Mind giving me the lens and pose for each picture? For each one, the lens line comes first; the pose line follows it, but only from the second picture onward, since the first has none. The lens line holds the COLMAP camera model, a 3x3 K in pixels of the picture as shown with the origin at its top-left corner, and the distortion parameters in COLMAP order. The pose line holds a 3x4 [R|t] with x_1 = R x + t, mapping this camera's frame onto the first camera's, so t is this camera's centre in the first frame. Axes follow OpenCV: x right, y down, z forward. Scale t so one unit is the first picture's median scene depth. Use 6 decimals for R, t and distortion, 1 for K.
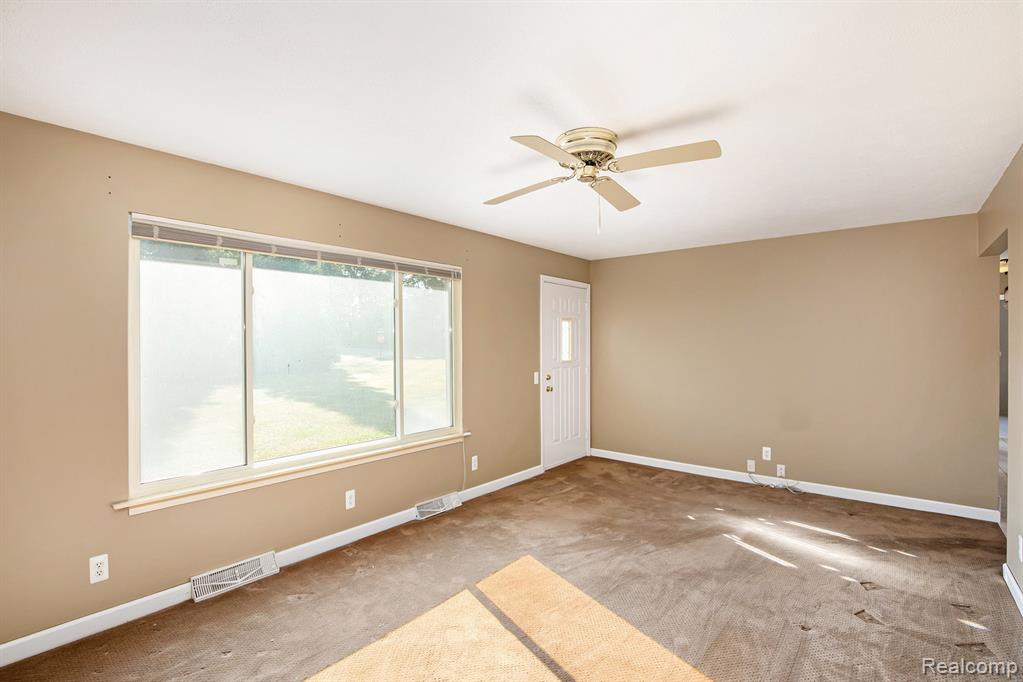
lens RADIAL K [[472.5, 0, 510.0], [0, 472.5, 343.4], [0, 0, 1]] dist [-0.045899, 0.012545]
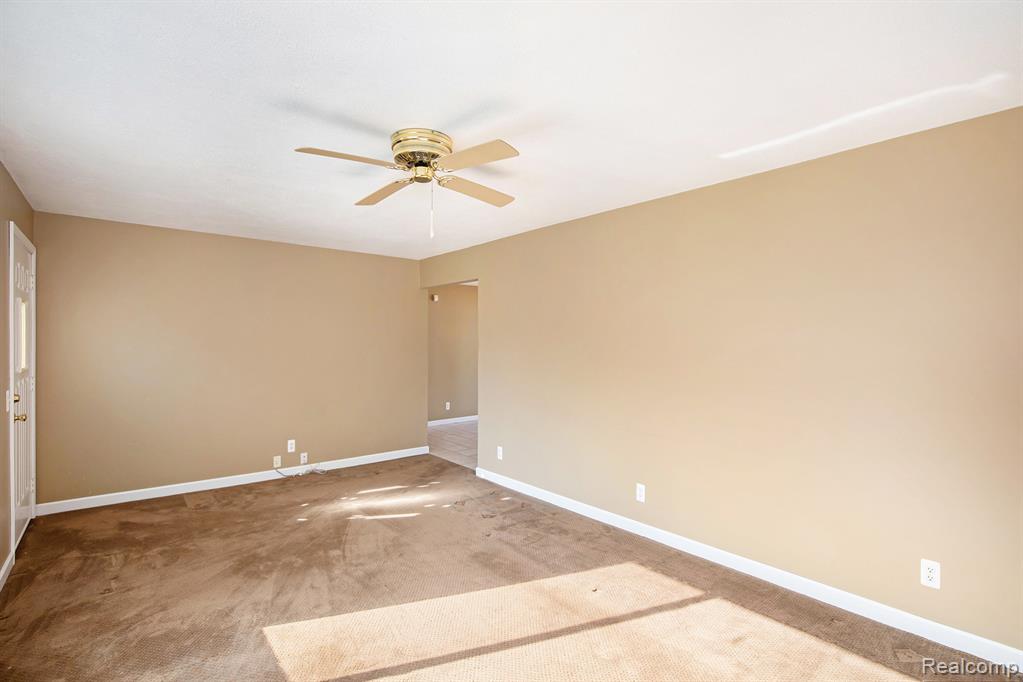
lens RADIAL K [[472.5, 0, 510.0], [0, 472.5, 343.4], [0, 0, 1]] dist [-0.045899, 0.012545]
pose [[0.174754, -0.001188, 0.984611, -0.510618], [-0.004794, 0.999986, 0.002058, -0.000801], [-0.984601, -0.005079, 0.174746, 0.412372]]
